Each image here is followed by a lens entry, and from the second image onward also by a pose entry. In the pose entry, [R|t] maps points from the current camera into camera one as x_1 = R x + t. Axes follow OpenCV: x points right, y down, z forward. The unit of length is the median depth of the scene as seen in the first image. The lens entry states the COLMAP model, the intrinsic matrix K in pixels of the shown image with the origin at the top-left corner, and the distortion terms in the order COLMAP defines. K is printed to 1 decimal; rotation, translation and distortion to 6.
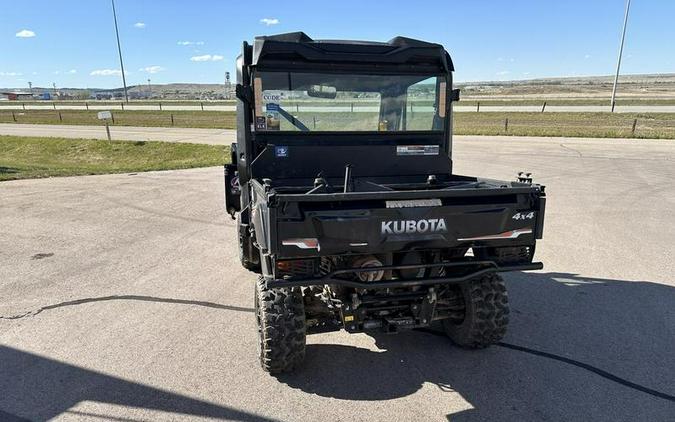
lens RADIAL K [[484.4, 0, 332.4], [0, 484.4, 240.2], [0, 0, 1]] dist [0.044958, -0.054131]
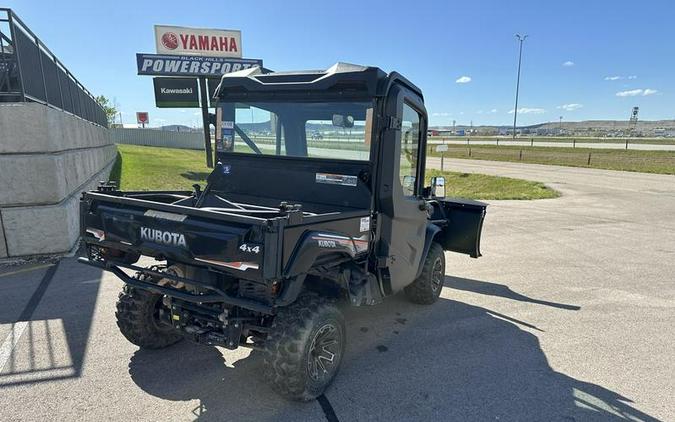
lens RADIAL K [[484.4, 0, 334.9], [0, 484.4, 234.8], [0, 0, 1]] dist [0.044958, -0.054131]
pose [[0.713588, 0.154794, -0.683250, 0.880283], [-0.210108, 0.977676, 0.002061, -0.086161], [0.668317, 0.142086, 0.730181, 0.346716]]
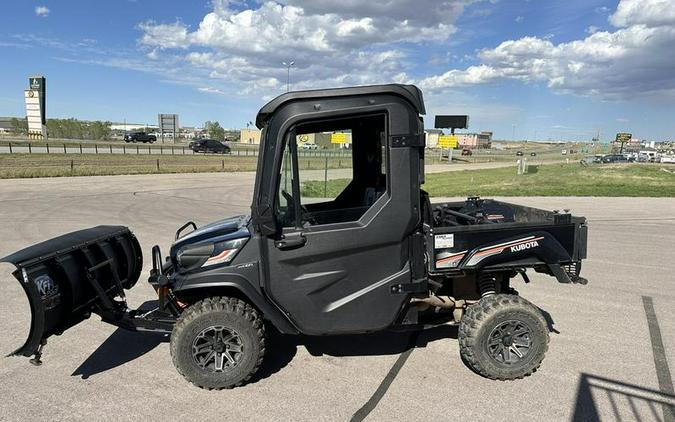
lens RADIAL K [[483.7, 0, 337.3], [0, 483.7, 238.7], [0, 0, 1]] dist [0.039396, -0.044599]
pose [[0.123342, -0.172144, 0.977319, -1.127626], [0.247129, 0.959141, 0.137753, -0.283760], [-0.961100, 0.224533, 0.160845, 1.020229]]
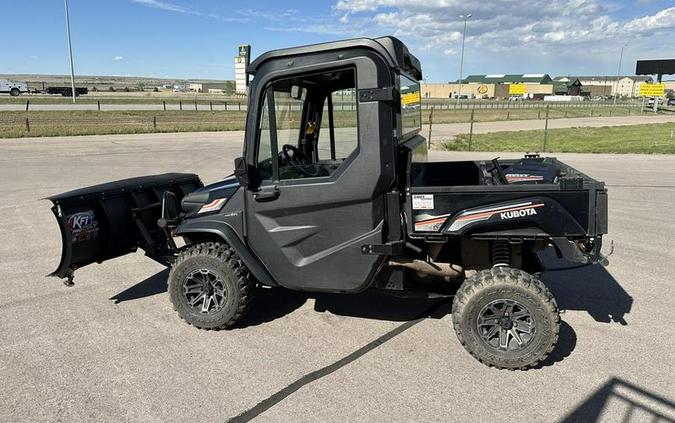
lens RADIAL K [[483.7, 0, 339.2], [0, 483.7, 167.0], [0, 0, 1]] dist [0.039396, -0.044599]
pose [[0.466275, -0.112668, 0.877436, -0.997902], [0.233681, 0.972313, 0.000672, -0.191773], [-0.853218, 0.204727, 0.479694, 0.665835]]
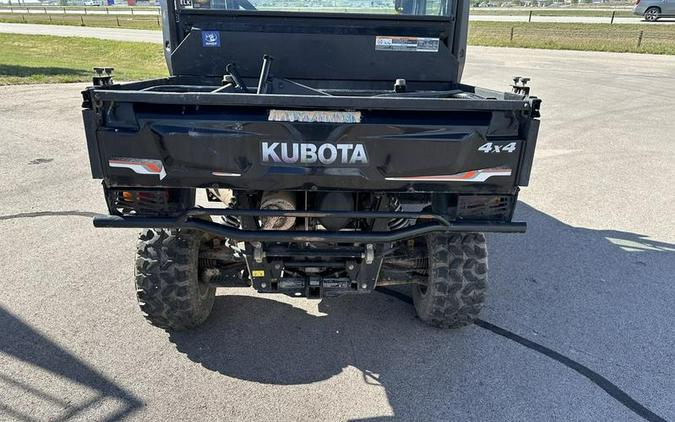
lens RADIAL K [[484.4, 0, 337.8], [0, 484.4, 255.8], [0, 0, 1]] dist [0.044958, -0.054131]
pose [[0.978999, 0.103373, -0.175713, 0.245421], [-0.068898, 0.978961, 0.192062, -0.015459], [0.191870, -0.175923, 0.965524, 0.259154]]
